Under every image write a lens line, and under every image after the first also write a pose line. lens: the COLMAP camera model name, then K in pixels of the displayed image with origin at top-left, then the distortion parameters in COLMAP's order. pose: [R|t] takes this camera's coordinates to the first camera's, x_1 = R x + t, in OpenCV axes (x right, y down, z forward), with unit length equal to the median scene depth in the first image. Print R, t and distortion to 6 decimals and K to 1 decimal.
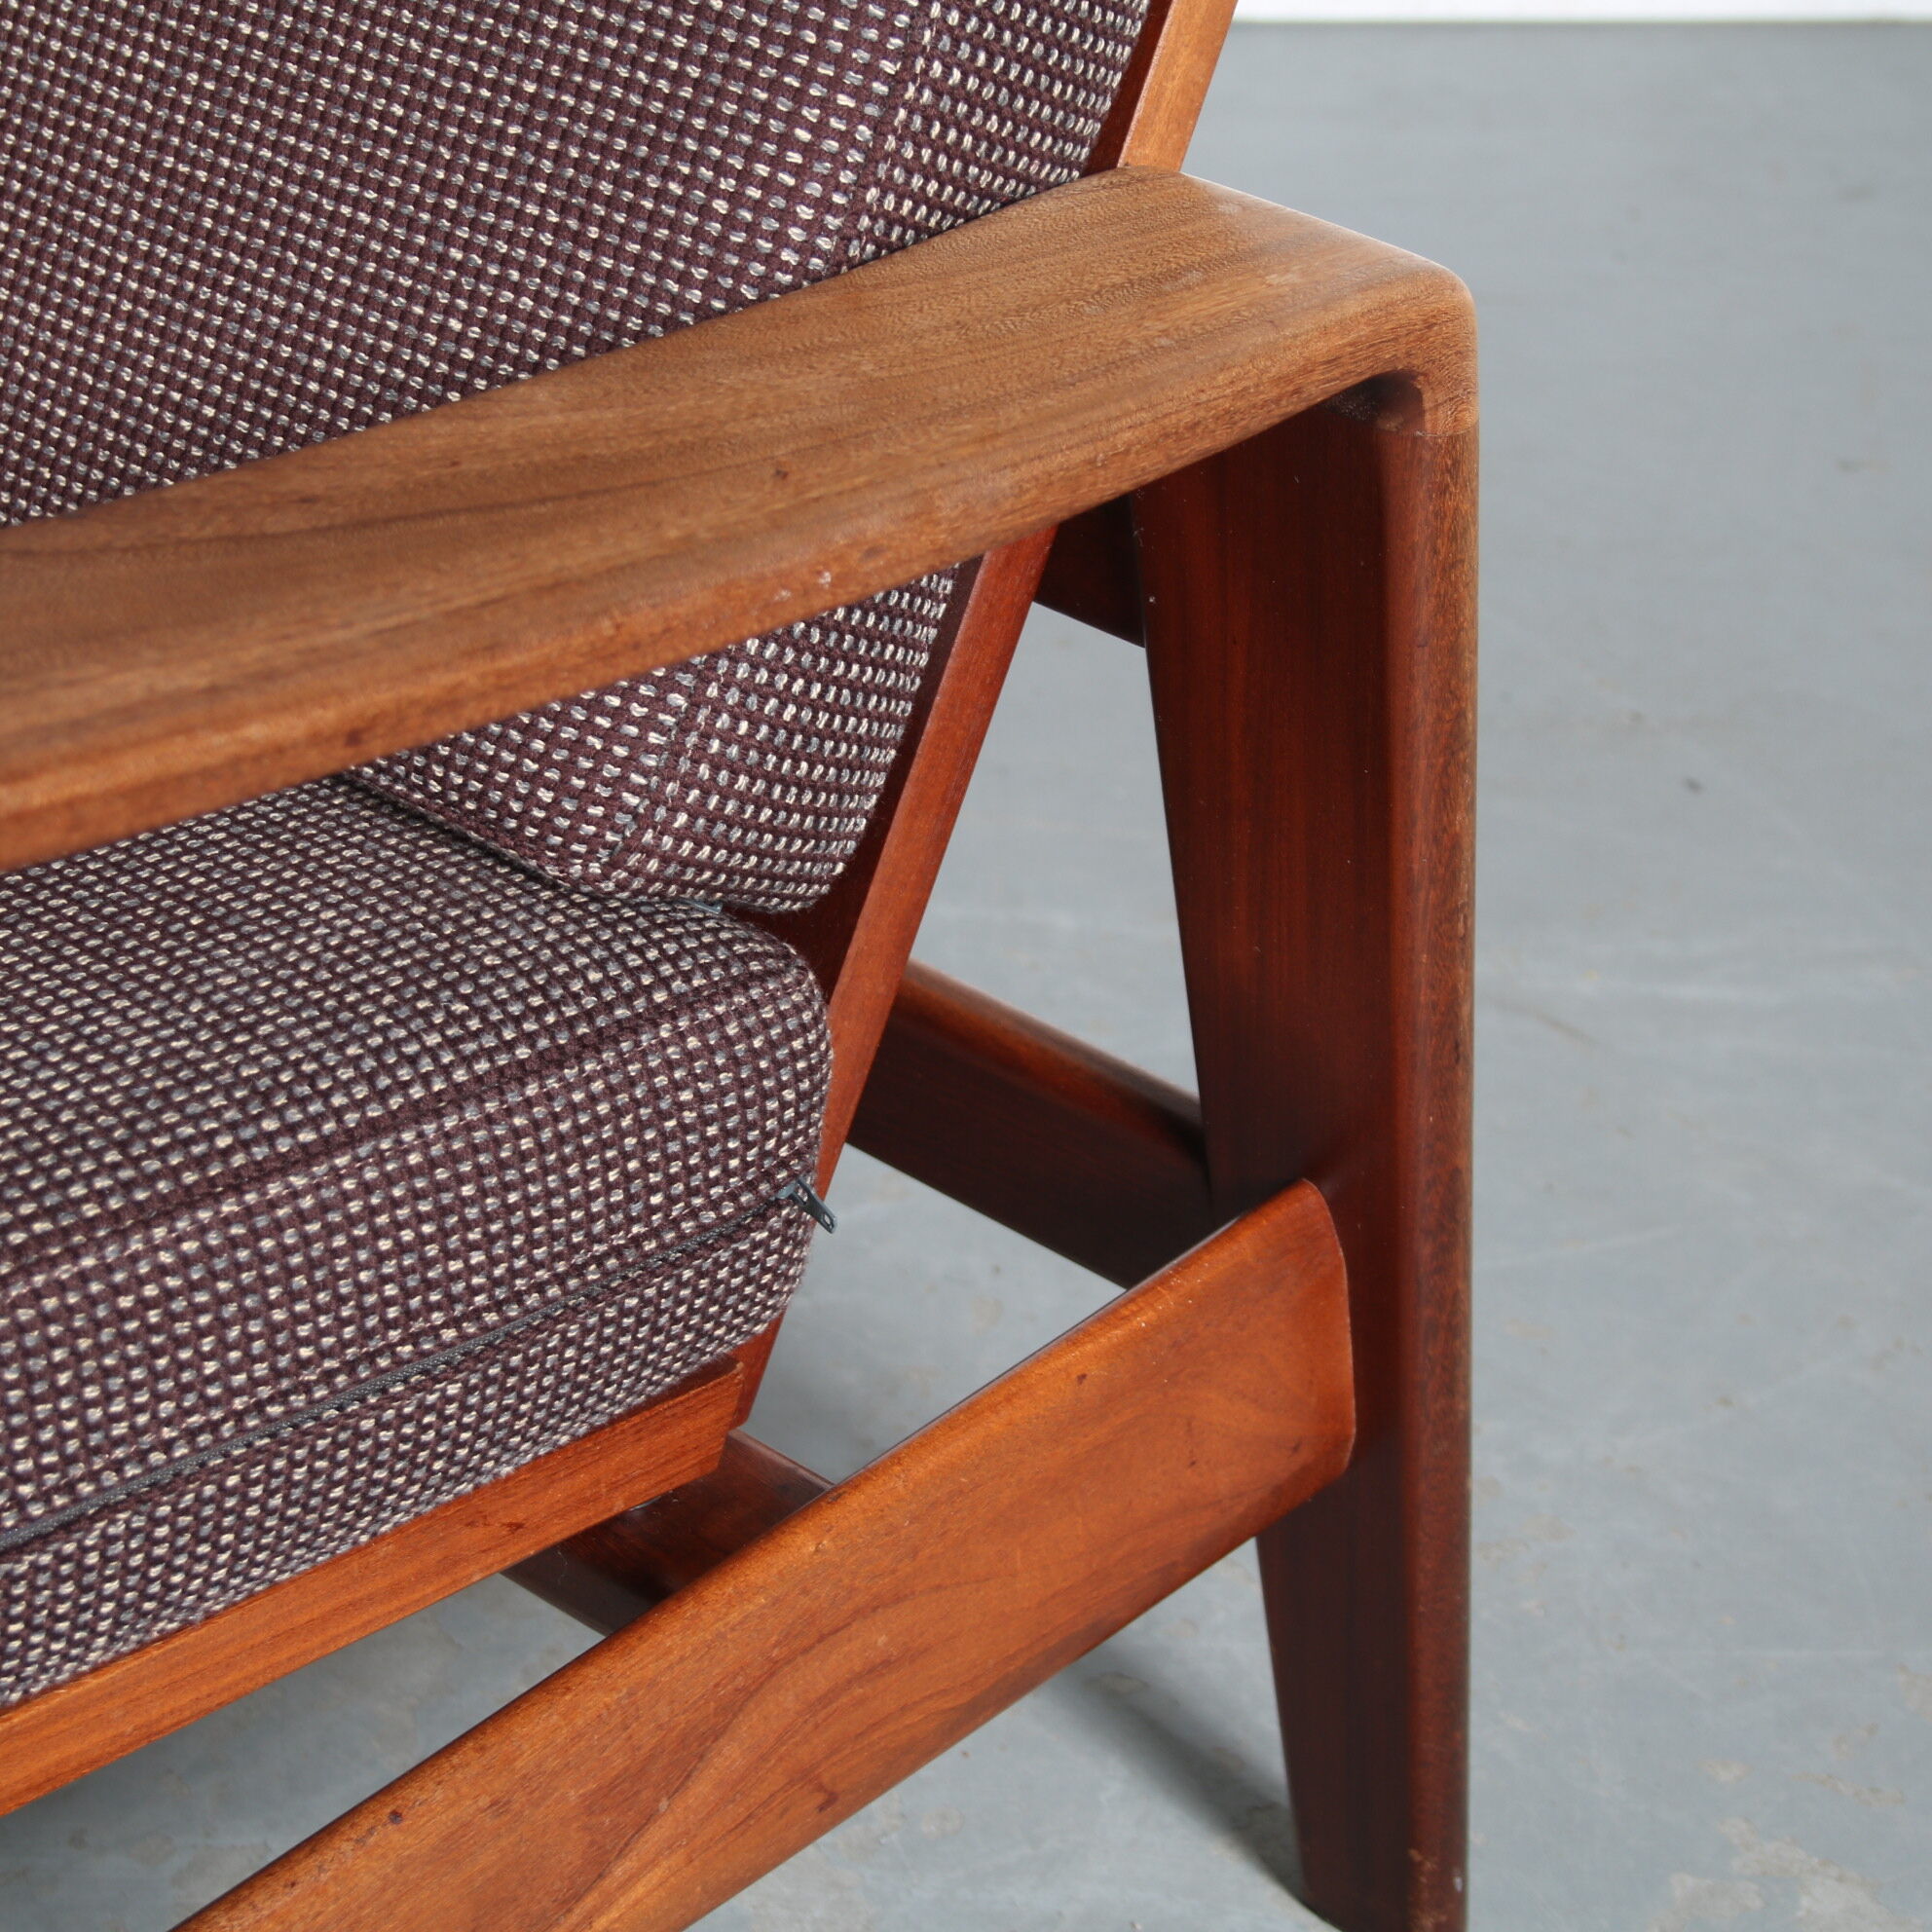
lens RADIAL K [[5421.6, 0, 958.3], [0, 5421.6, 976.1], [0, 0, 1]] dist [-0.048594, 0.000000]
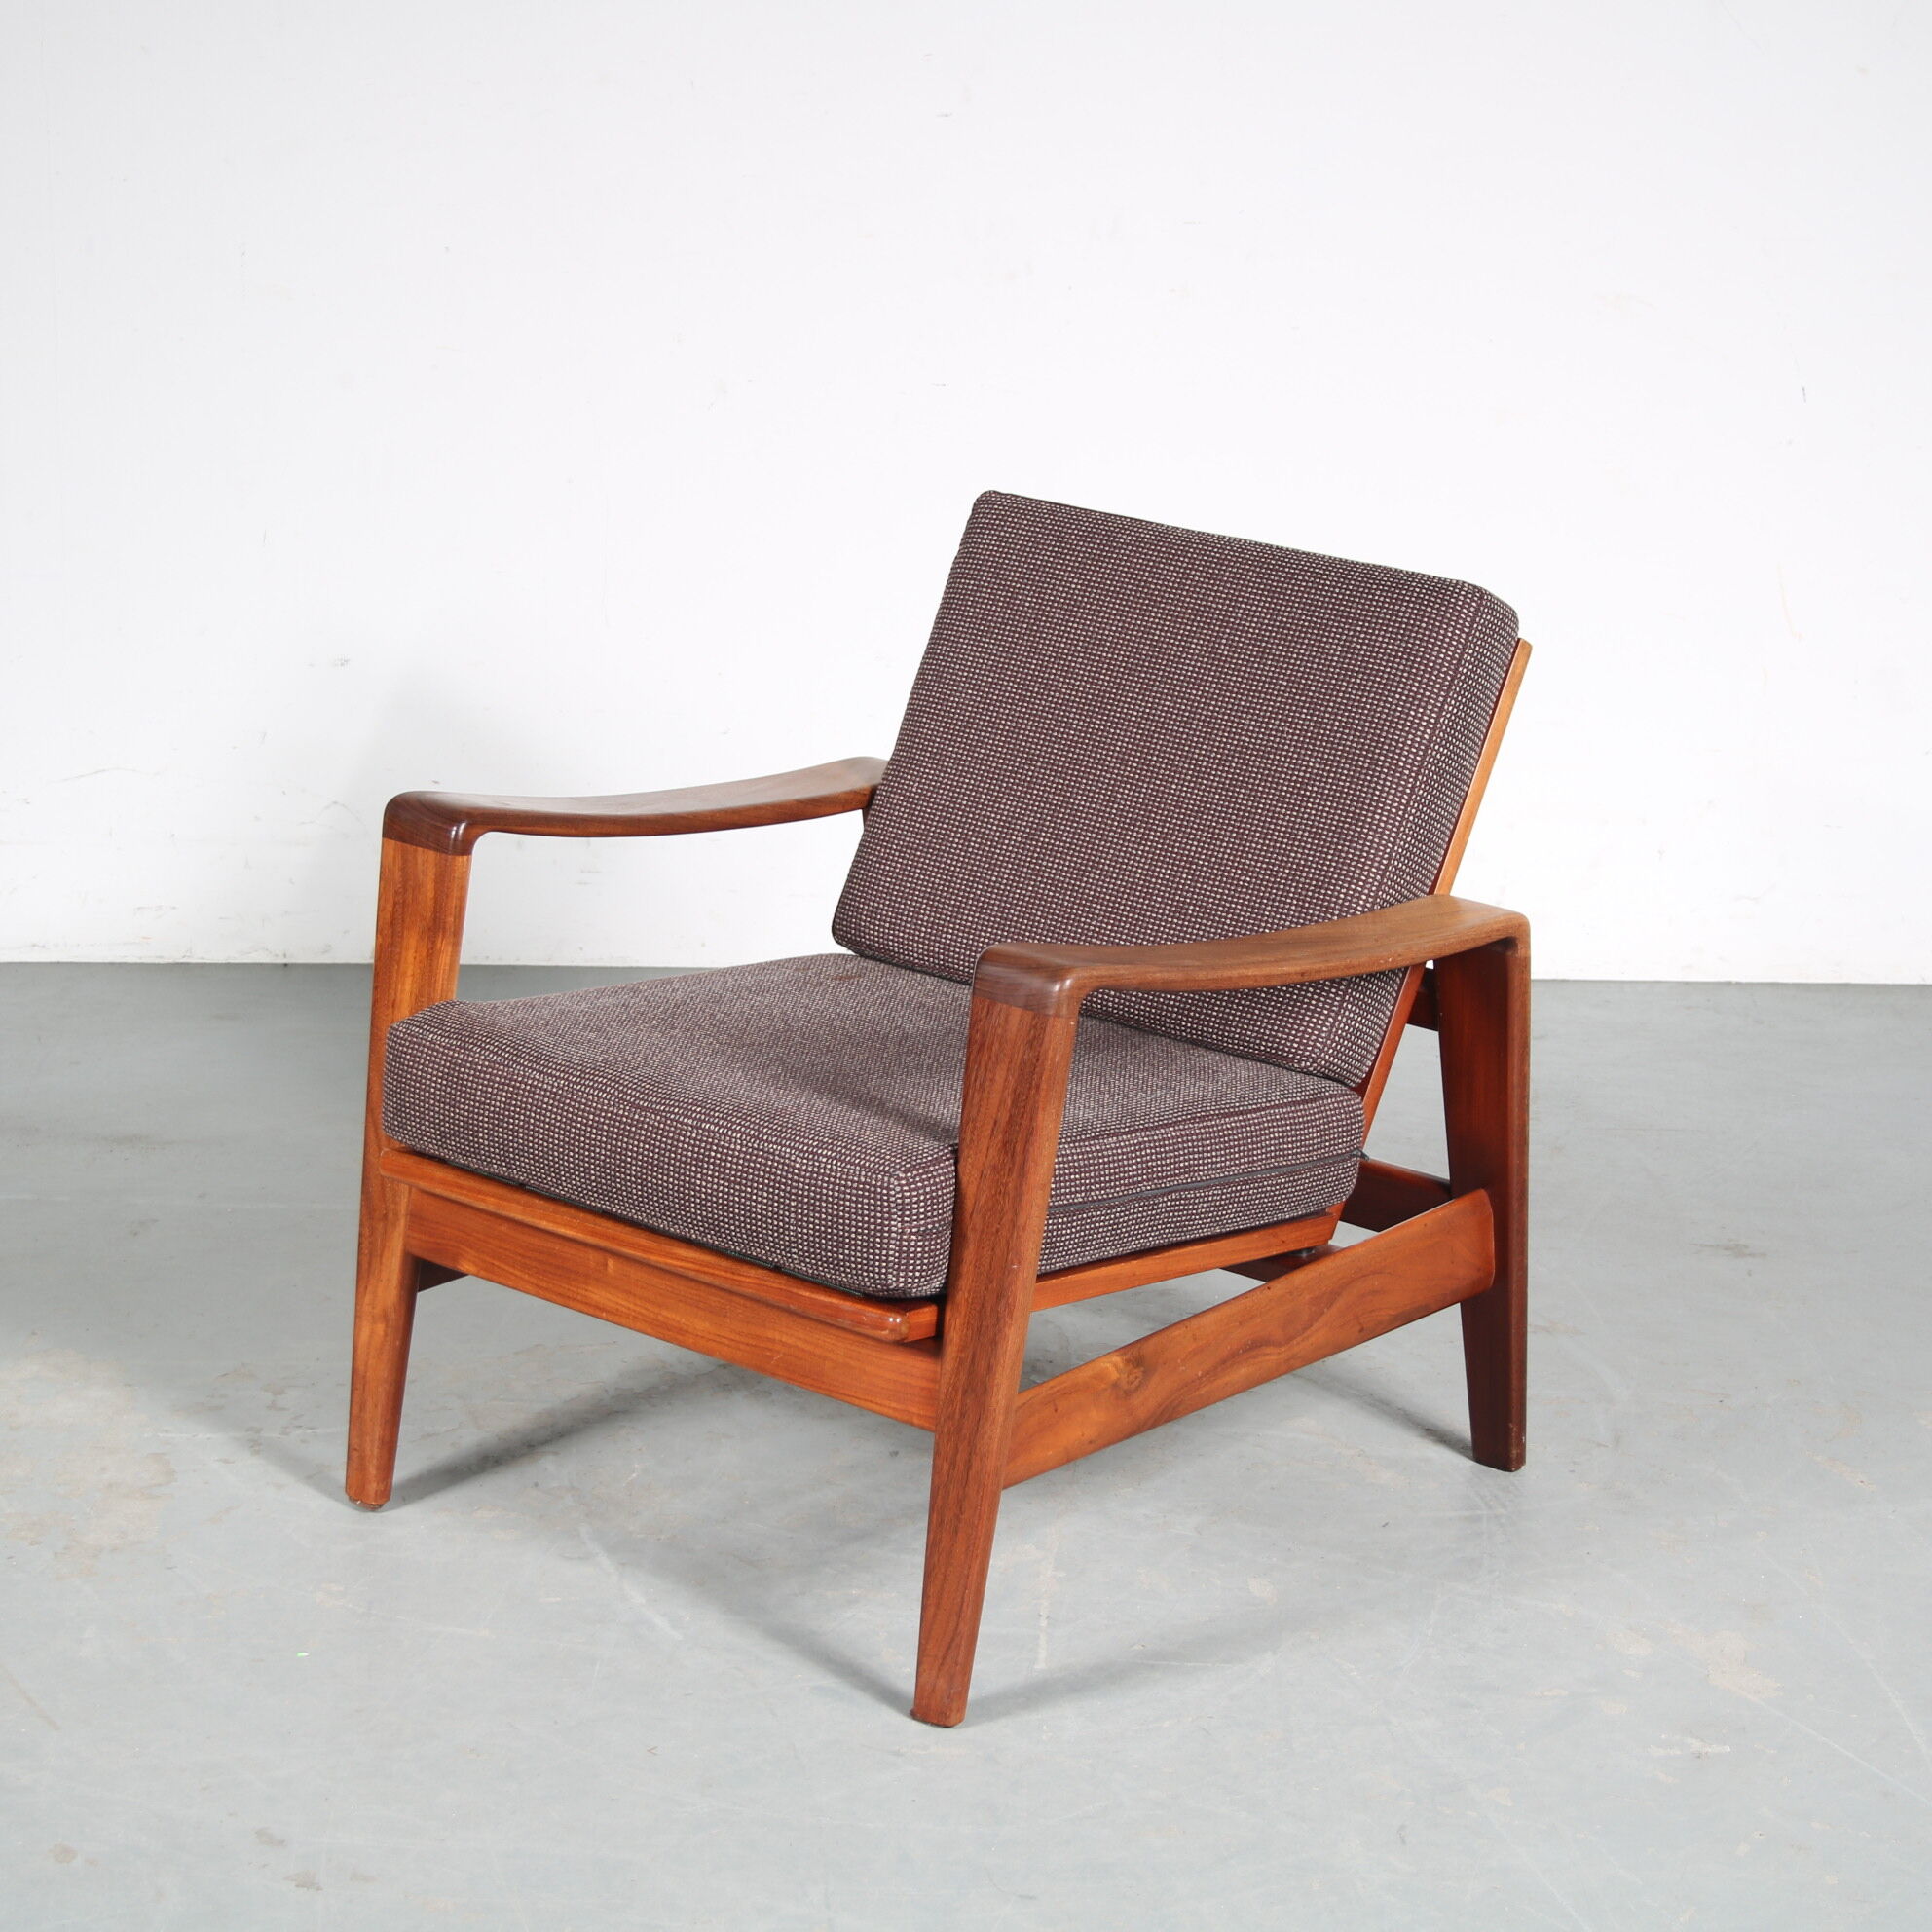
lens RADIAL K [[5421.6, 0, 957.1], [0, 5421.6, 950.0], [0, 0, 1]] dist [-0.048594, 0.000000]
pose [[0.999456, 0.007956, 0.032014, -0.443488], [0.000438, 0.967194, -0.254038, 0.888029], [-0.032985, 0.253914, 0.966664, -2.770384]]
